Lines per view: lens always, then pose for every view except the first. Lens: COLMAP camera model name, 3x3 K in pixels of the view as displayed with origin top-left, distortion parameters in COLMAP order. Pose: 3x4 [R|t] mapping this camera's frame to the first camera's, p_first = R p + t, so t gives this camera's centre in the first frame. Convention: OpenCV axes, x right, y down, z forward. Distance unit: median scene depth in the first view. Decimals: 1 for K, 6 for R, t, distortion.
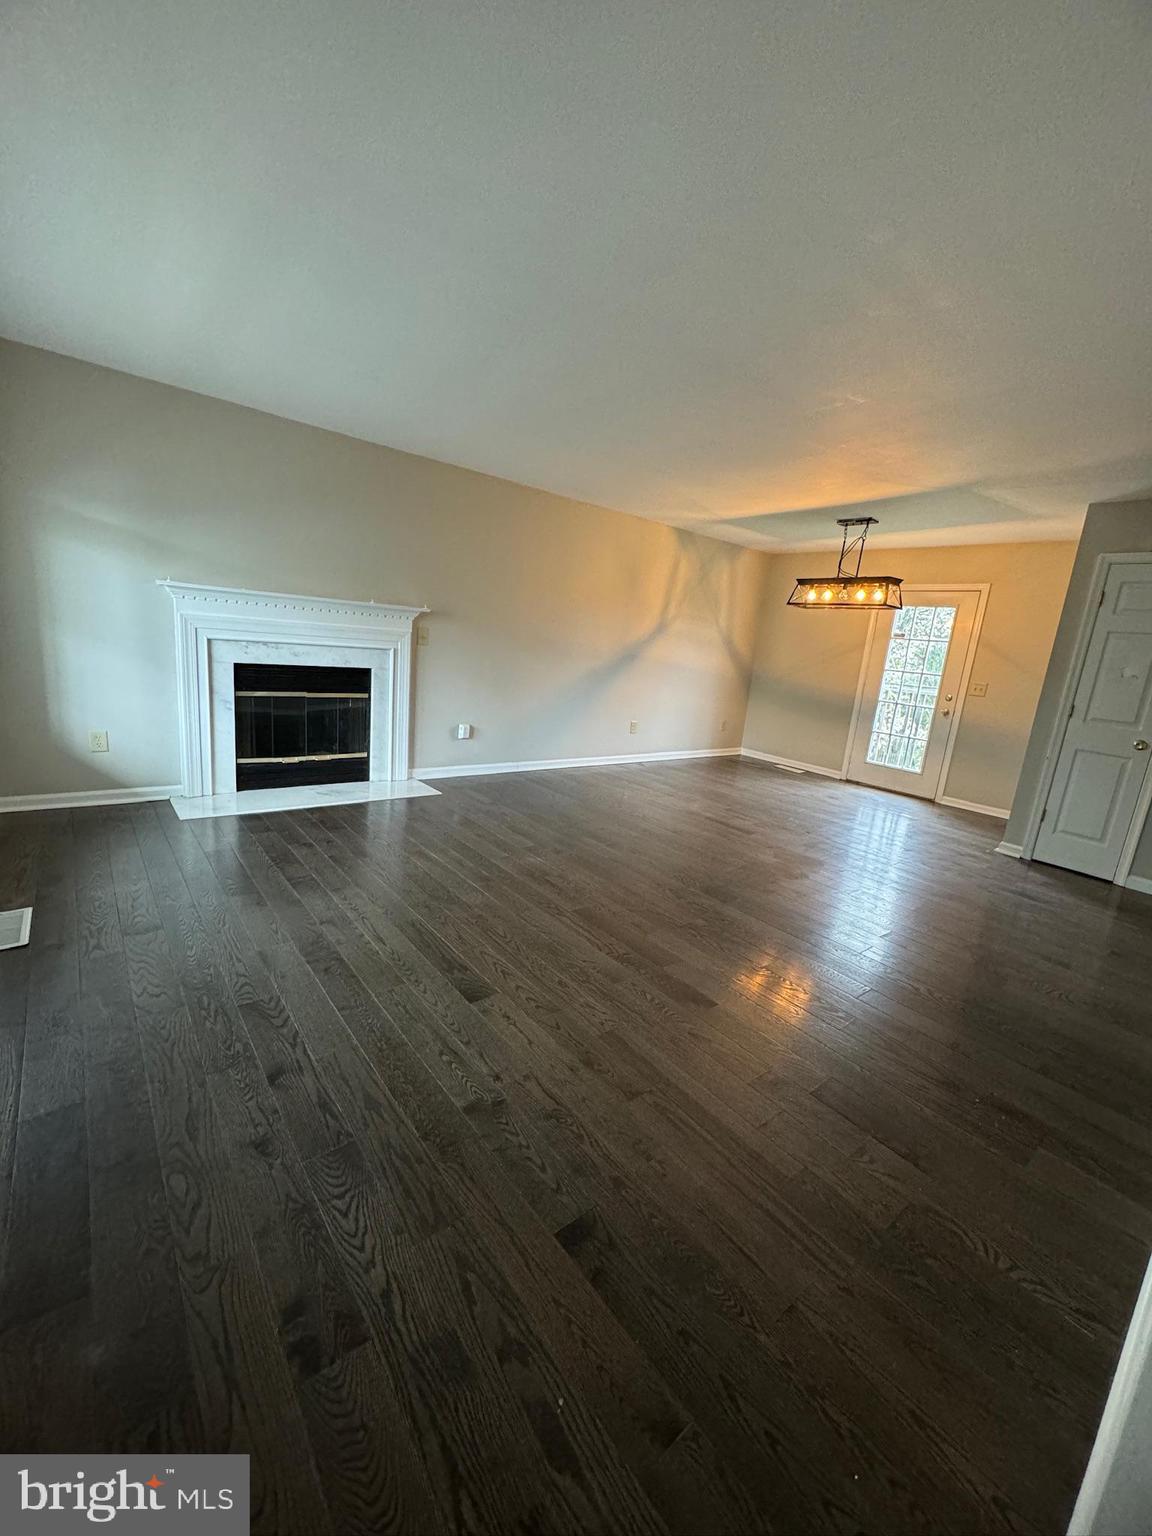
lens RADIAL K [[611.3, 0, 575.3], [0, 611.3, 771.3], [0, 0, 1]] dist [-0.002710, -0.000315]
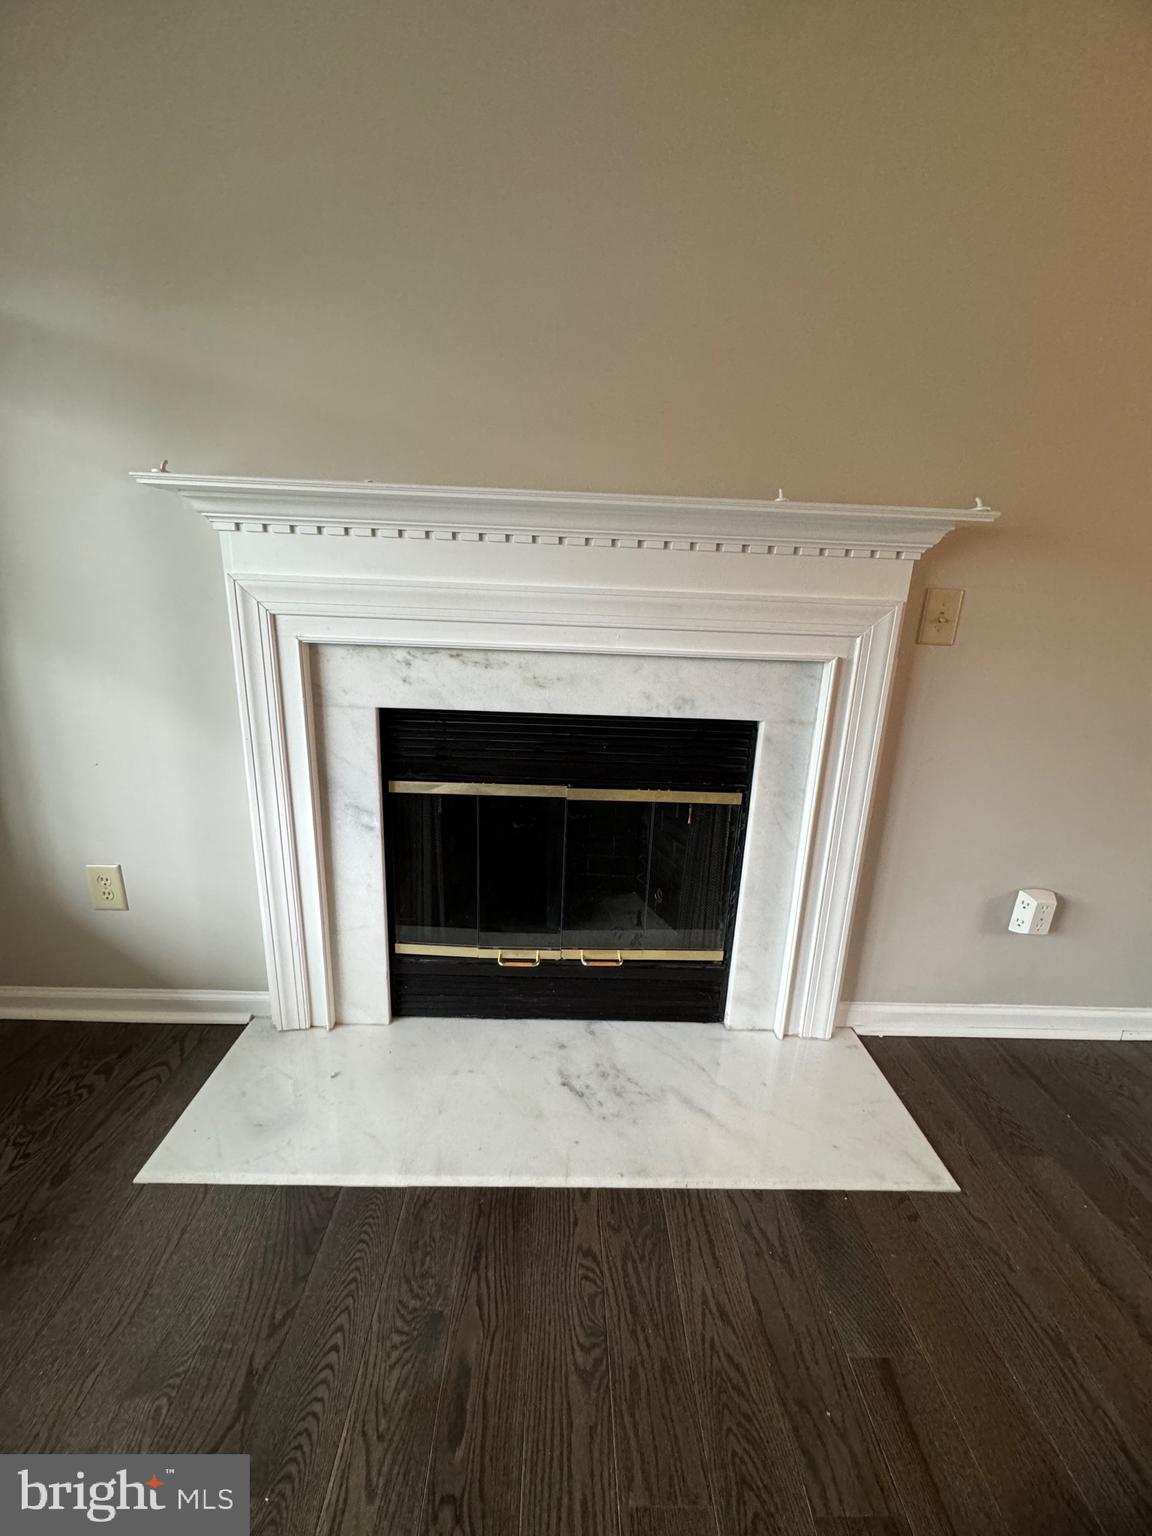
lens RADIAL K [[611.3, 0, 576.3], [0, 611.3, 771.0], [0, 0, 1]] dist [-0.002710, -0.000315]
pose [[0.782957, 0.105721, -0.613026, -0.222281], [-0.101909, 0.993938, 0.041254, -0.156407], [0.613672, 0.030173, 0.788985, 0.734933]]
